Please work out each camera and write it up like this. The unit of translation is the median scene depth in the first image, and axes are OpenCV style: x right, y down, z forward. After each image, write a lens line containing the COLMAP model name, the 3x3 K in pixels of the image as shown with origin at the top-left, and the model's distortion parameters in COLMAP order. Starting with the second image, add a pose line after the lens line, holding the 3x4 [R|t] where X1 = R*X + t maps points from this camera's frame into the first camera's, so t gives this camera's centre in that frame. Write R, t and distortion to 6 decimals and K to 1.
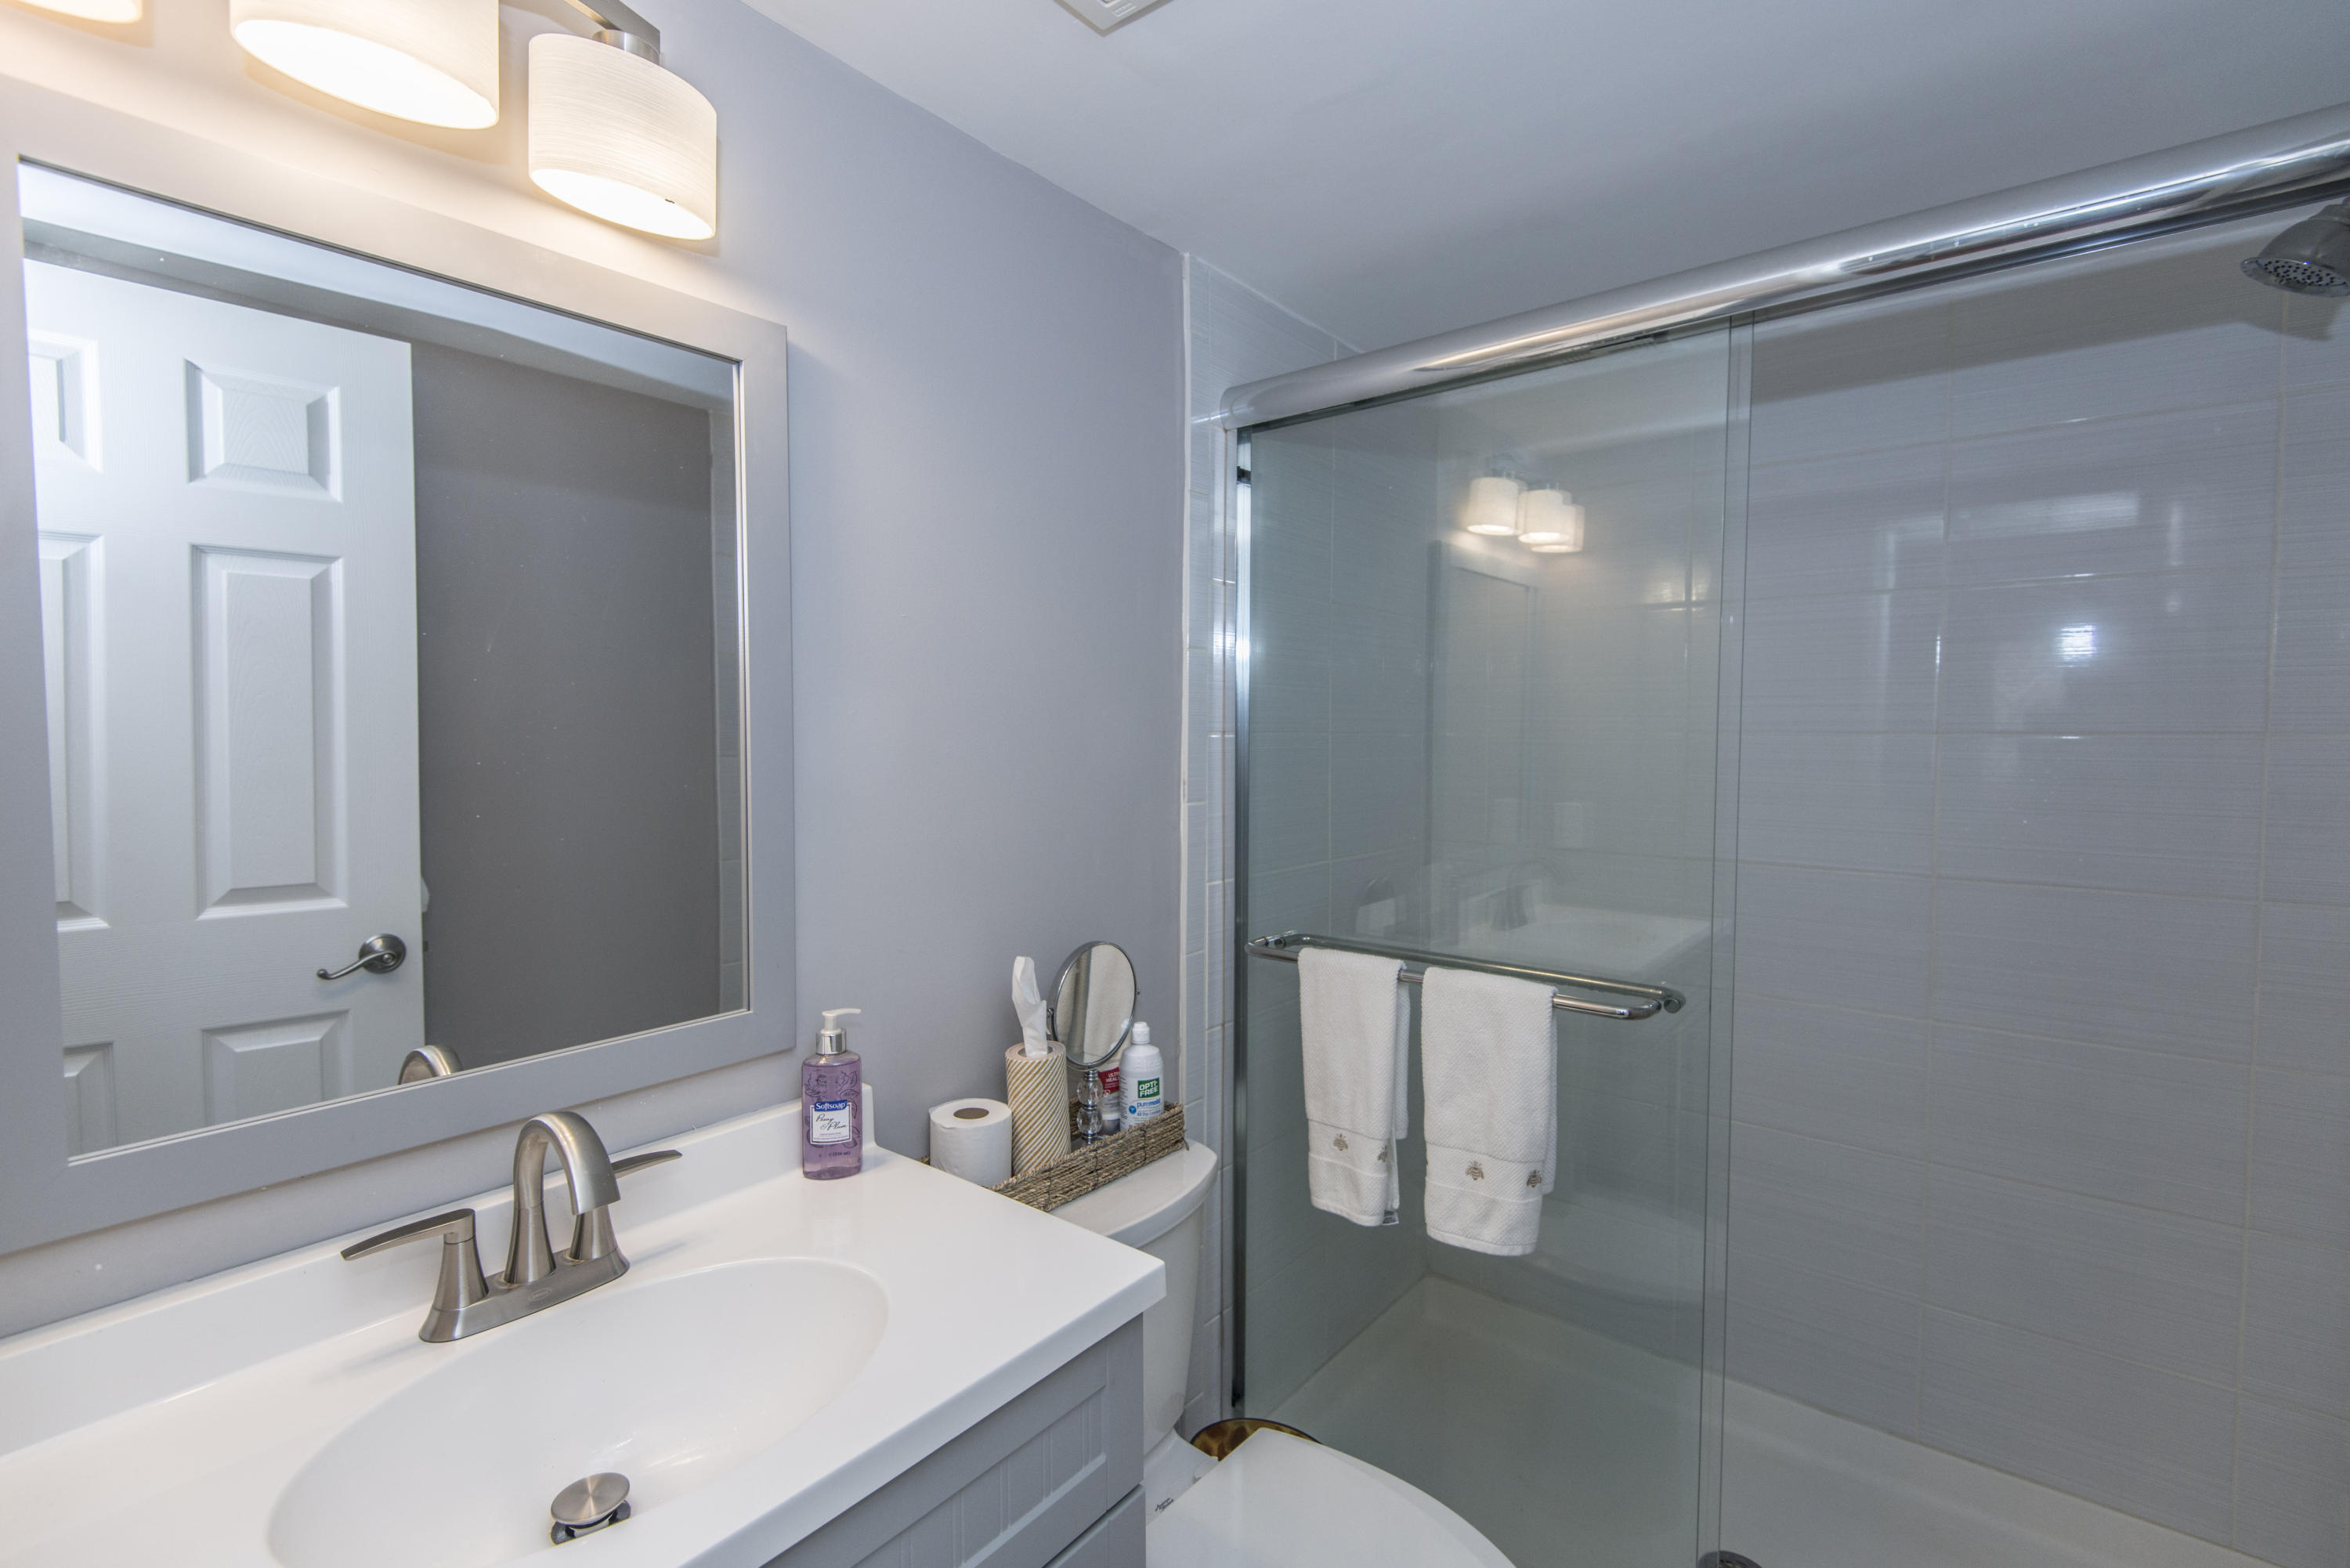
lens RADIAL K [[1082.2, 0, 1171.0], [0, 1082.2, 779.2], [0, 0, 1]] dist [0.020890, -0.009548]
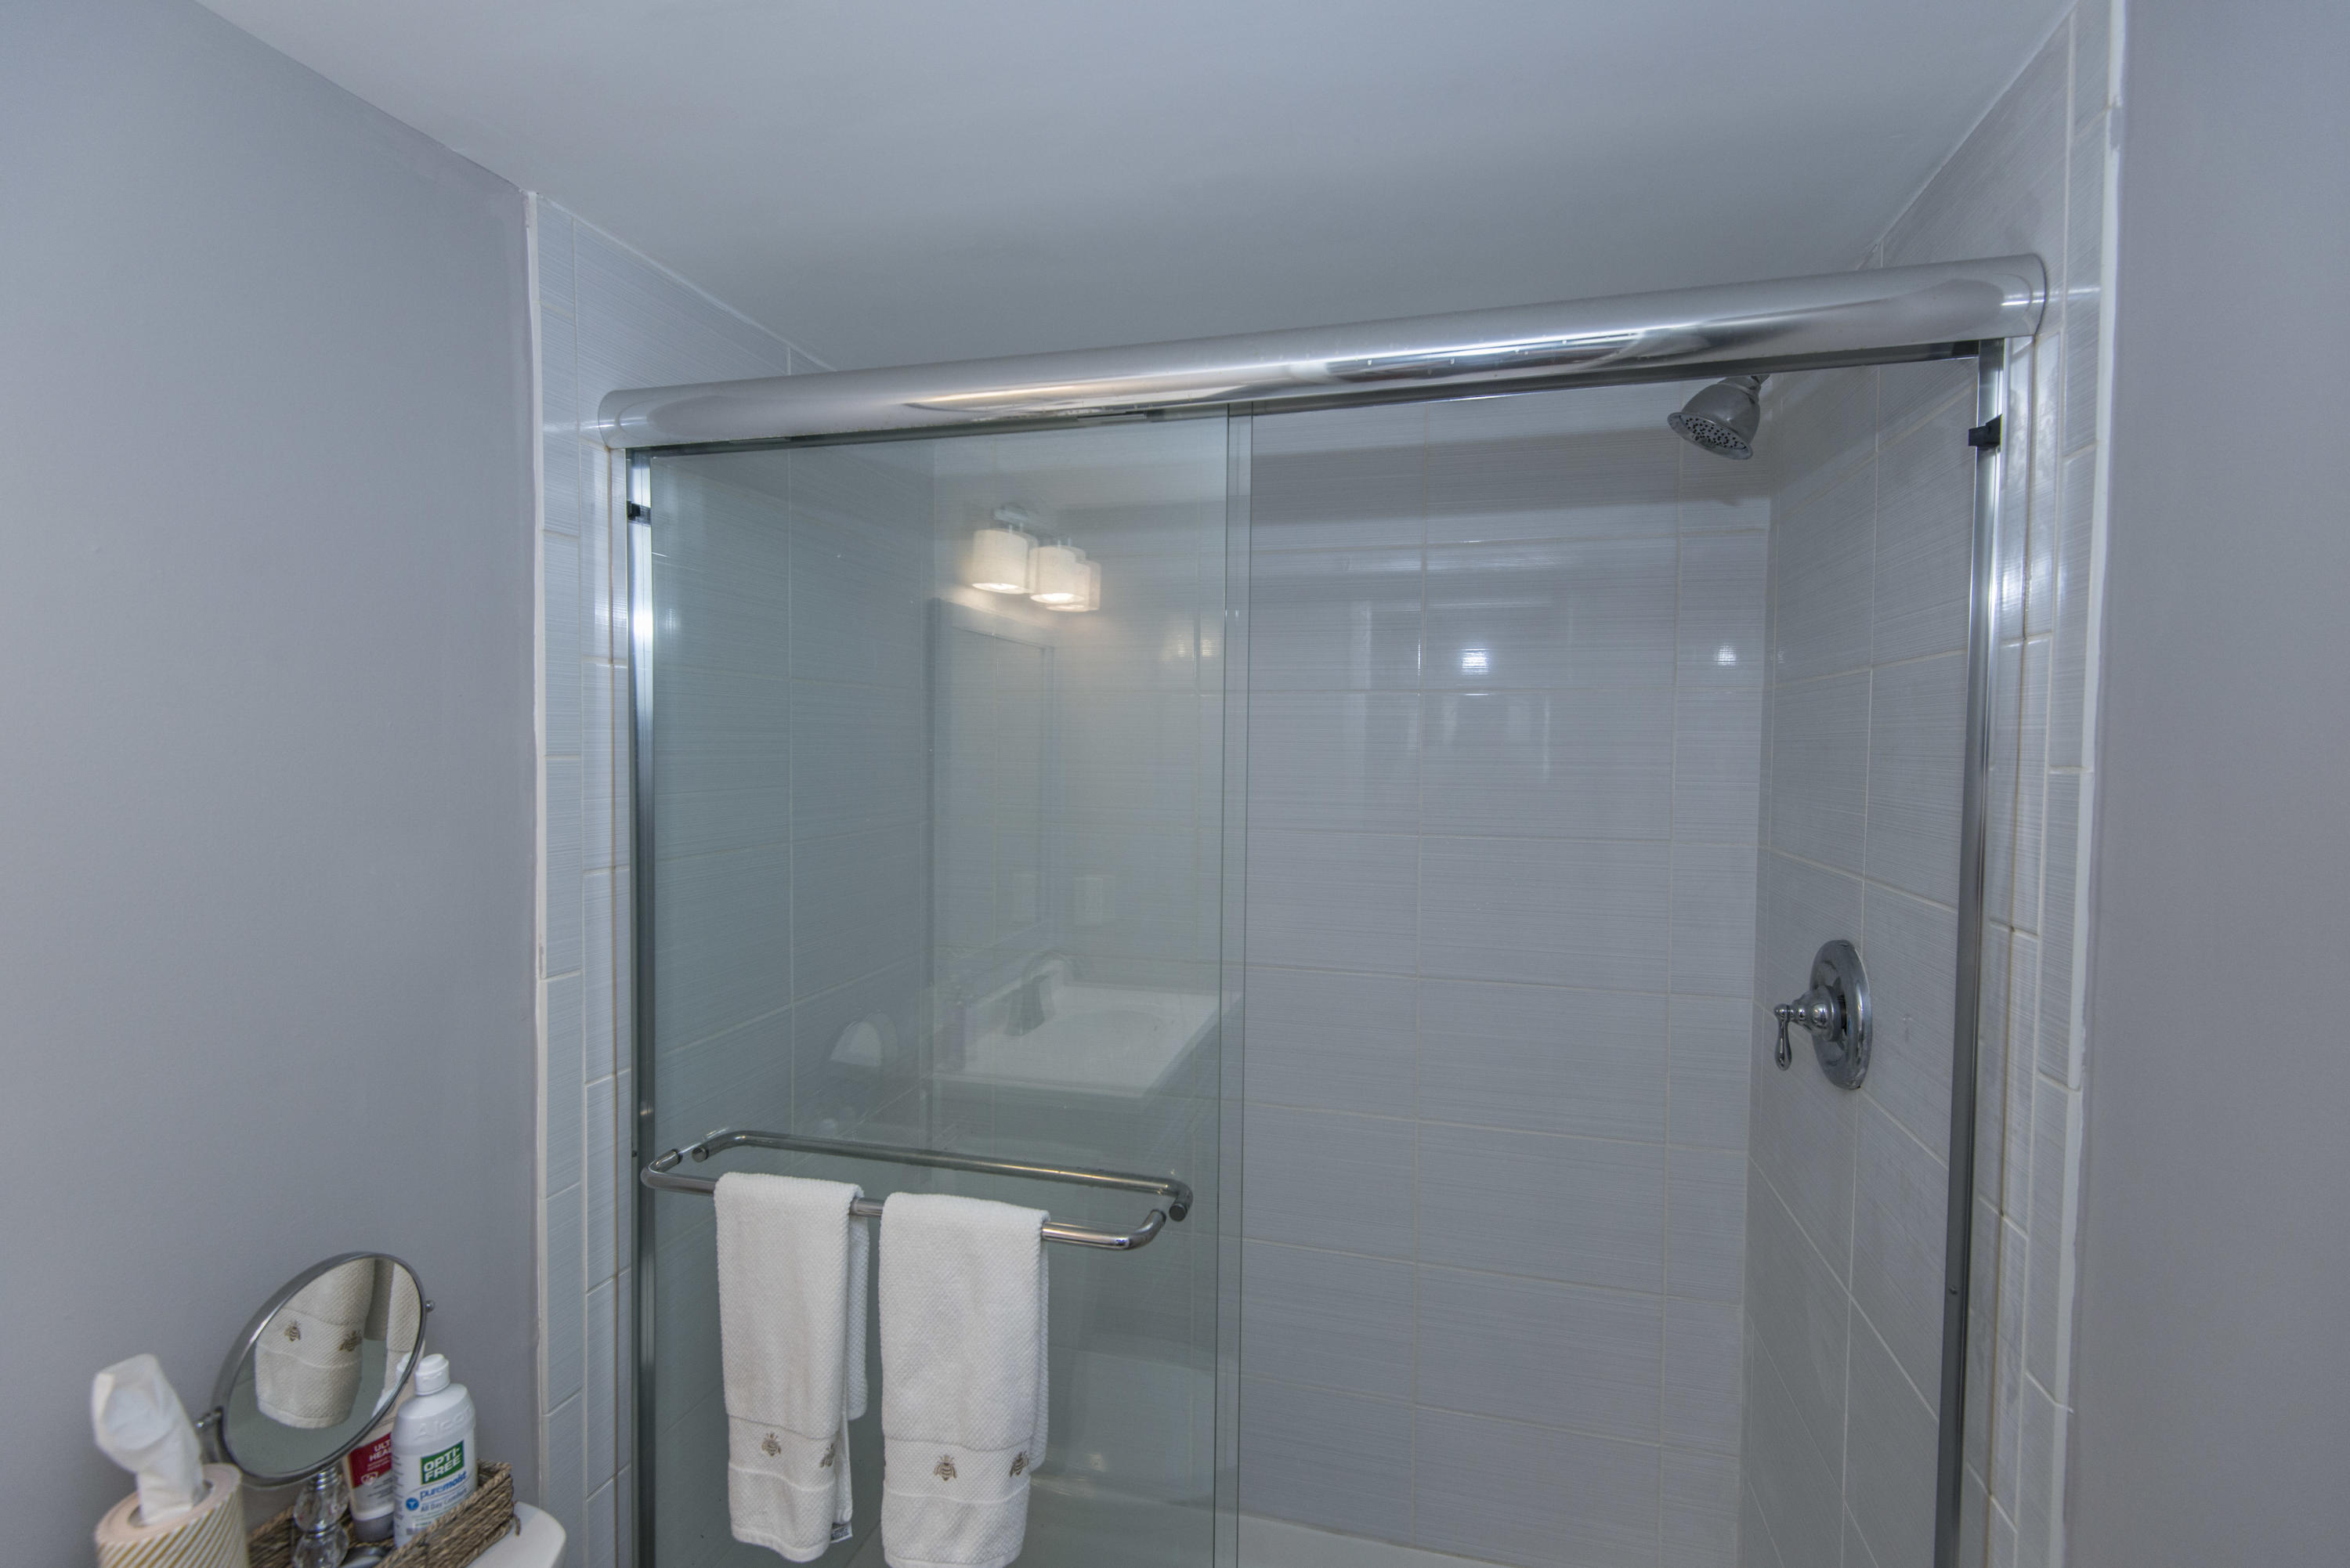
lens RADIAL K [[1082.2, 0, 1194.9], [0, 1082.2, 794.4], [0, 0, 1]] dist [0.020890, -0.009548]
pose [[0.906858, -0.011423, 0.421281, 0.102836], [0.011638, 0.999930, 0.002061, -0.096936], [-0.421276, 0.003034, 0.906928, 0.194273]]
